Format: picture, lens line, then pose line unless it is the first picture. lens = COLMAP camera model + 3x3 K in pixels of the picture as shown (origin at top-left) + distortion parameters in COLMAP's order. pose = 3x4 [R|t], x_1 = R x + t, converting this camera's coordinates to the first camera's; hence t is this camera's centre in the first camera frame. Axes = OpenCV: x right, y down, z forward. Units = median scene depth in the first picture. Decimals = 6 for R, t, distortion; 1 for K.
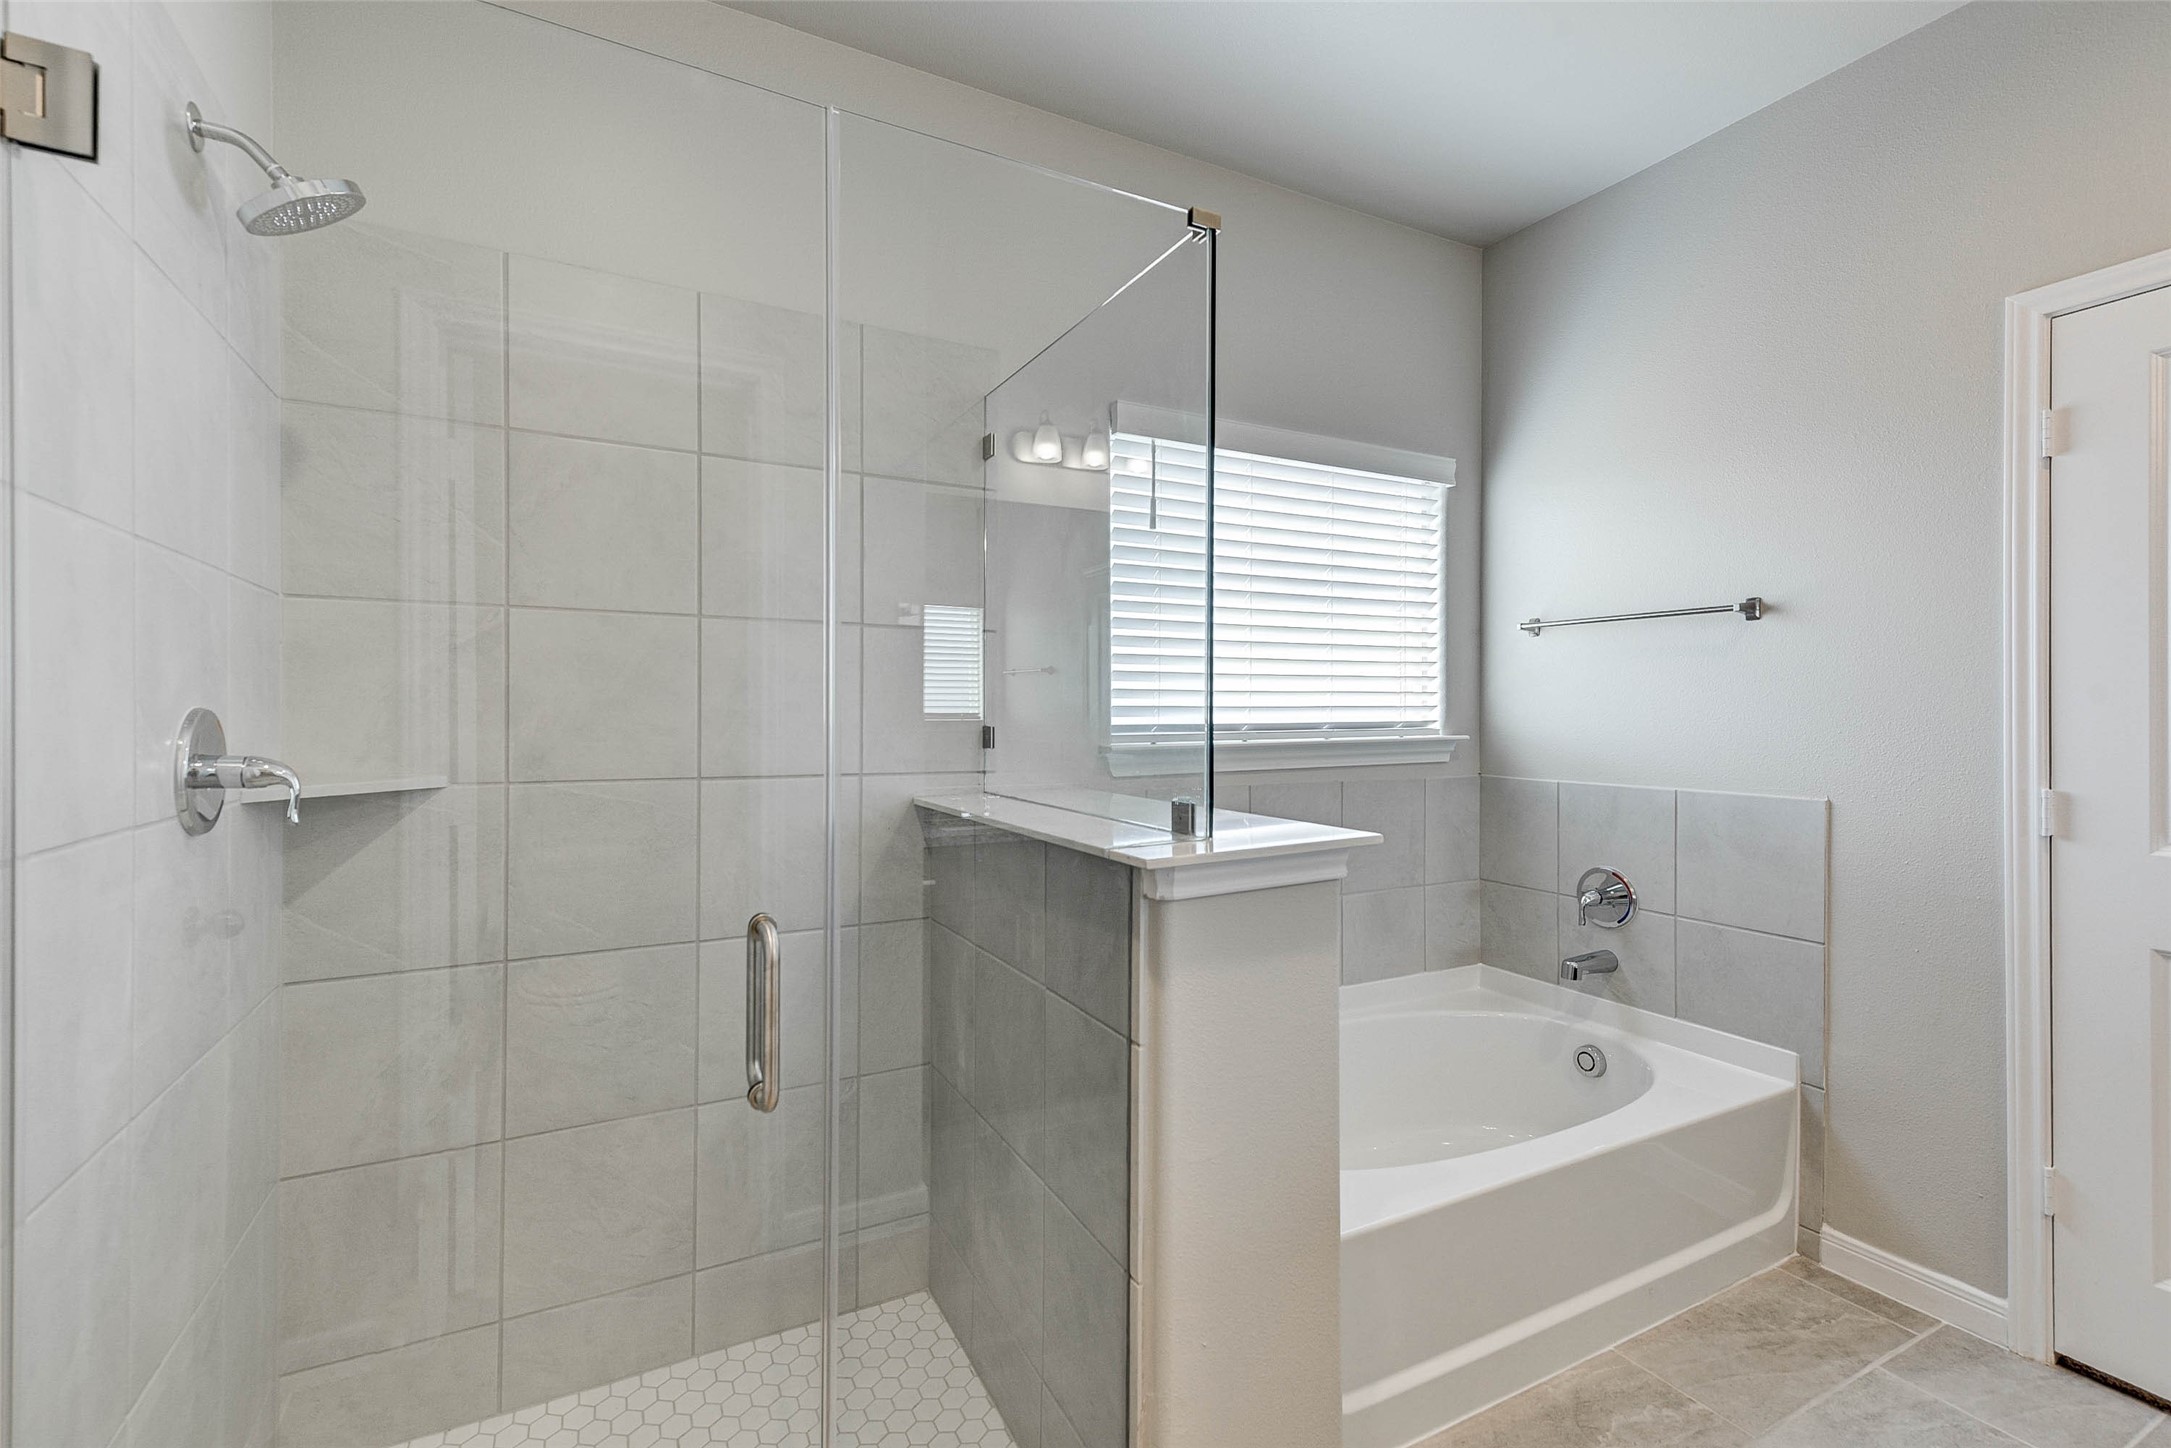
lens RADIAL K [[957.8, 0, 1112.1], [0, 957.8, 709.3], [0, 0, 1]] dist [0.026925, -0.006619]
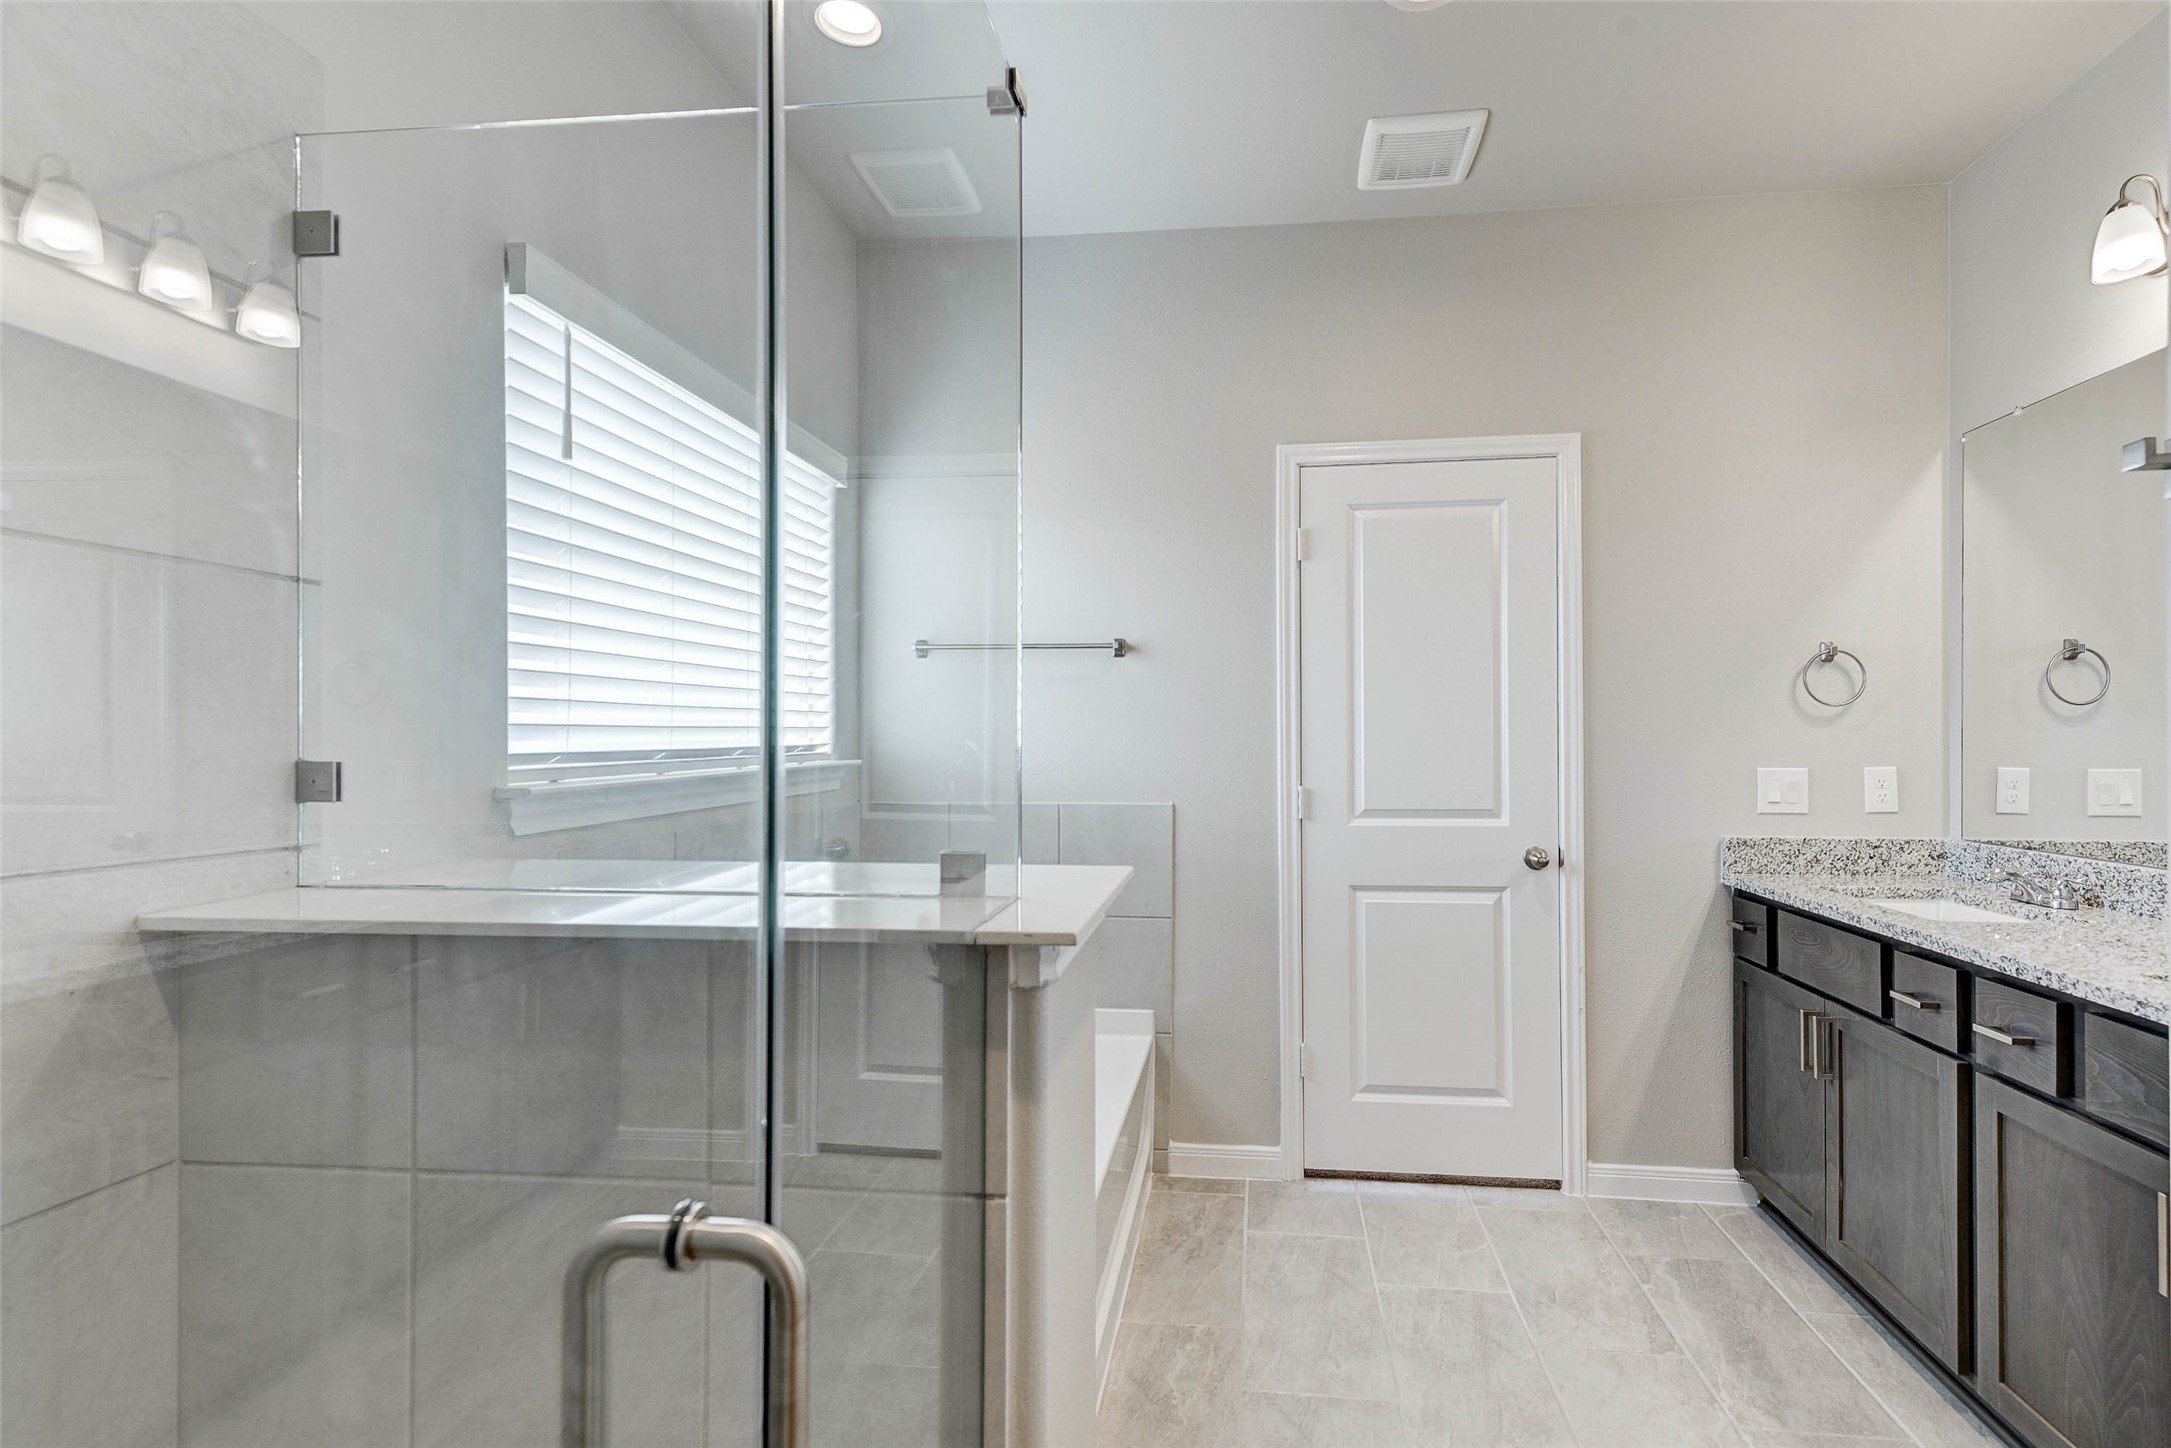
lens RADIAL K [[957.8, 0, 1179.4], [0, 957.8, 730.8], [0, 0, 1]] dist [0.026925, -0.006619]
pose [[0.567755, 0.004215, 0.823187, -0.298210], [-0.002005, 0.999991, -0.003737, 0.003011], [-0.823195, 0.000471, 0.567759, 0.294371]]
